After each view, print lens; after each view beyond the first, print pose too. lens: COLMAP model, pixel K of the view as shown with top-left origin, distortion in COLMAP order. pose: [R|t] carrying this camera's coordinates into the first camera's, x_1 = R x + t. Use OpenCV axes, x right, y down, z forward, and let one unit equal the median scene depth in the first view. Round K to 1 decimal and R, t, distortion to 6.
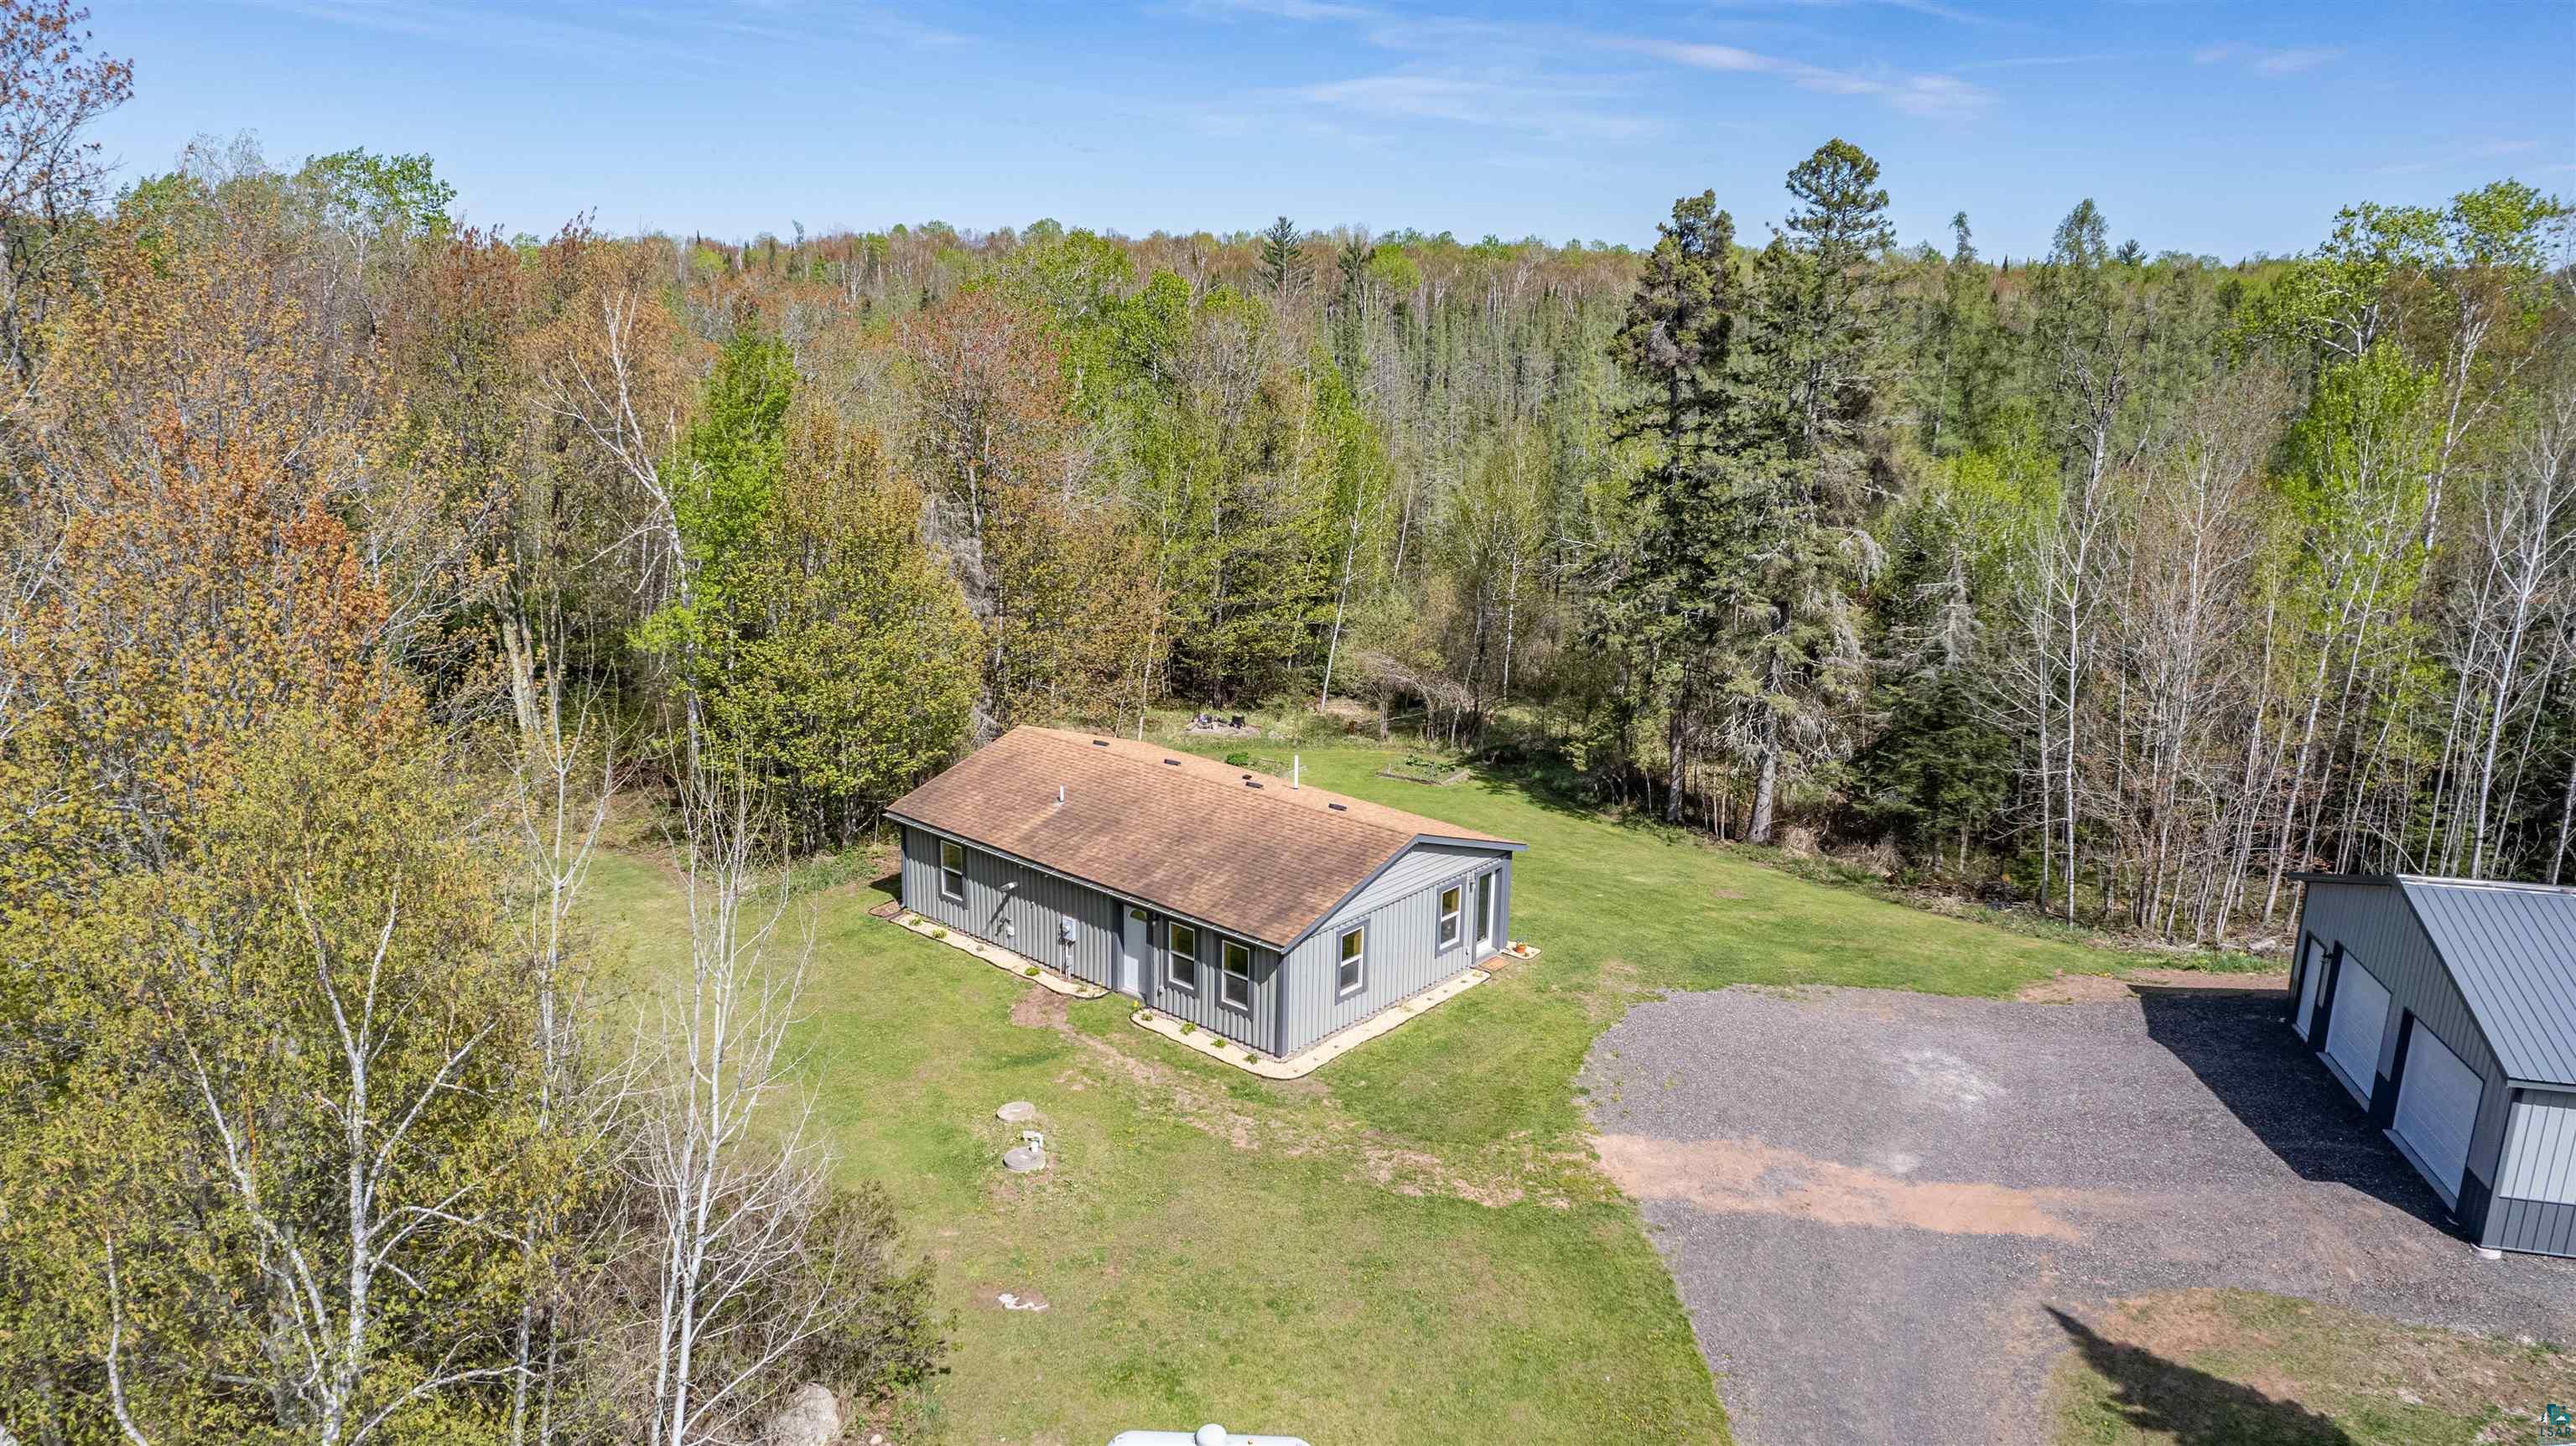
lens RADIAL K [[1646.4, 0, 1293.5], [0, 1646.4, 748.7], [0, 0, 1]] dist [-0.101376, 0.093924]
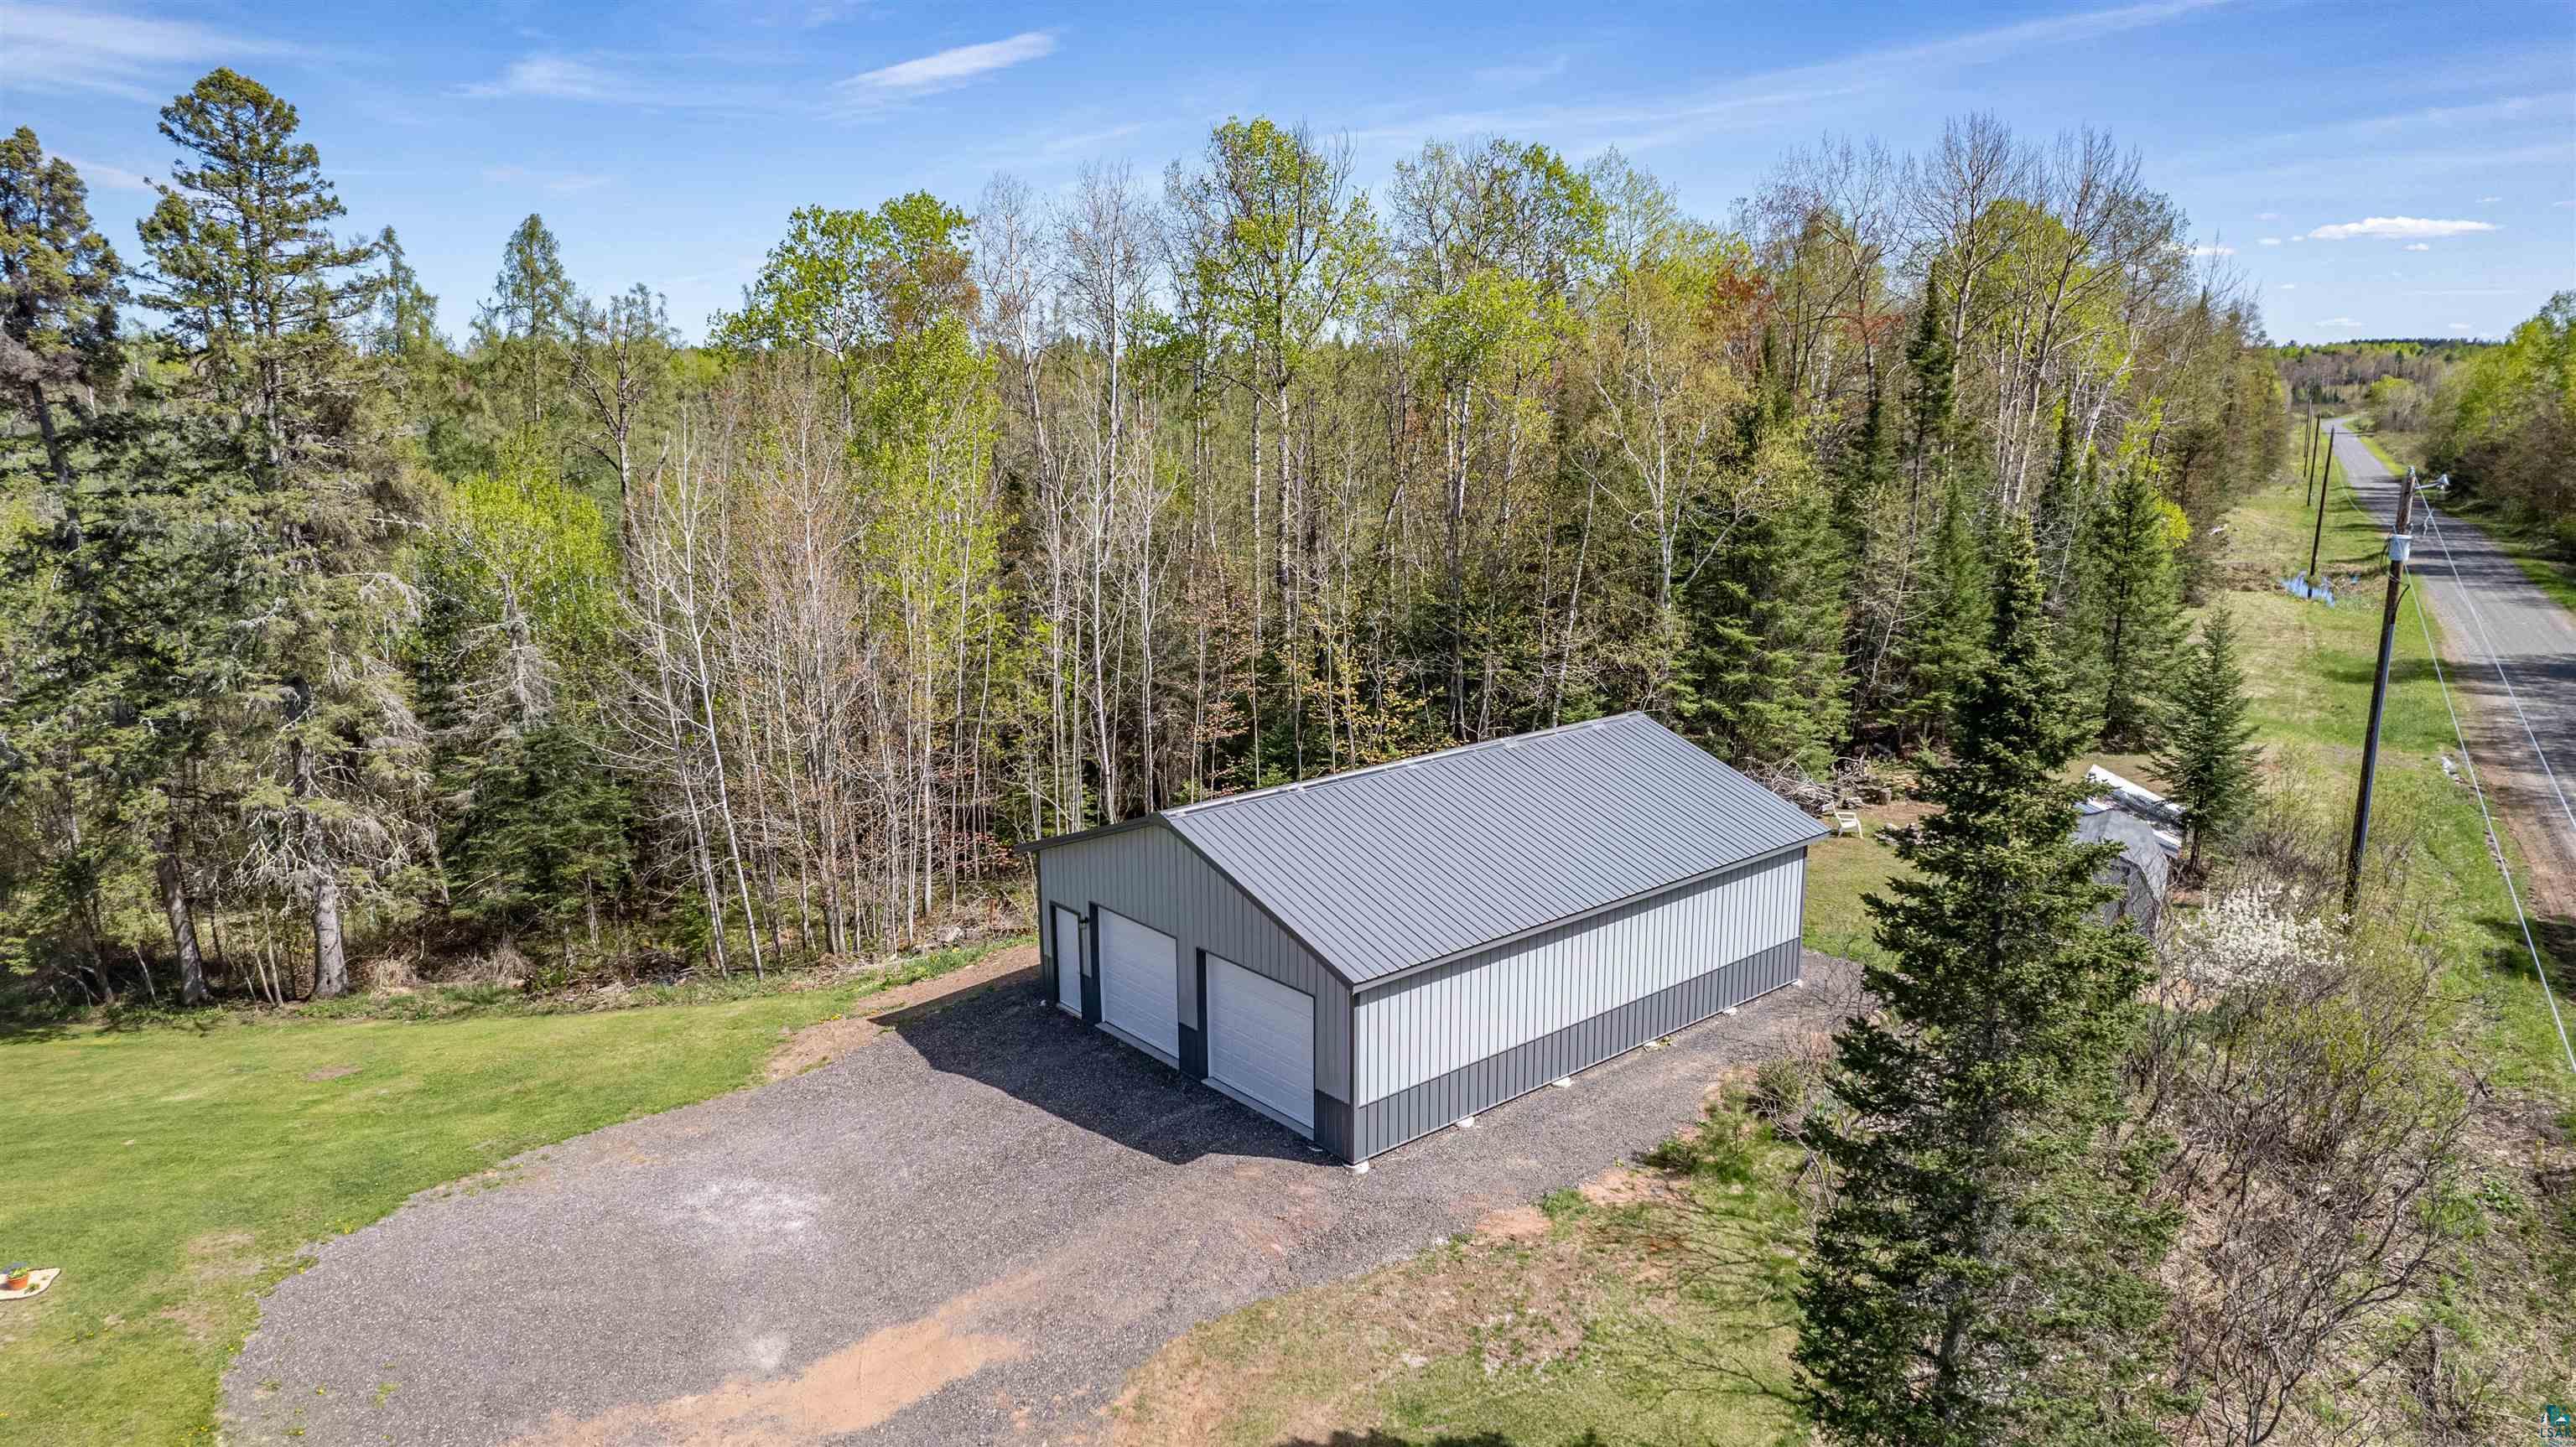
lens RADIAL K [[1646.5, 0, 1293.5], [0, 1646.5, 749.2], [0, 0, 1]] dist [-0.101376, 0.093924]
pose [[0.622914, -0.191394, 0.758516, 0.015424], [0.226908, 0.972130, 0.058951, 0.003582], [-0.748659, 0.135392, 0.648982, 0.171069]]
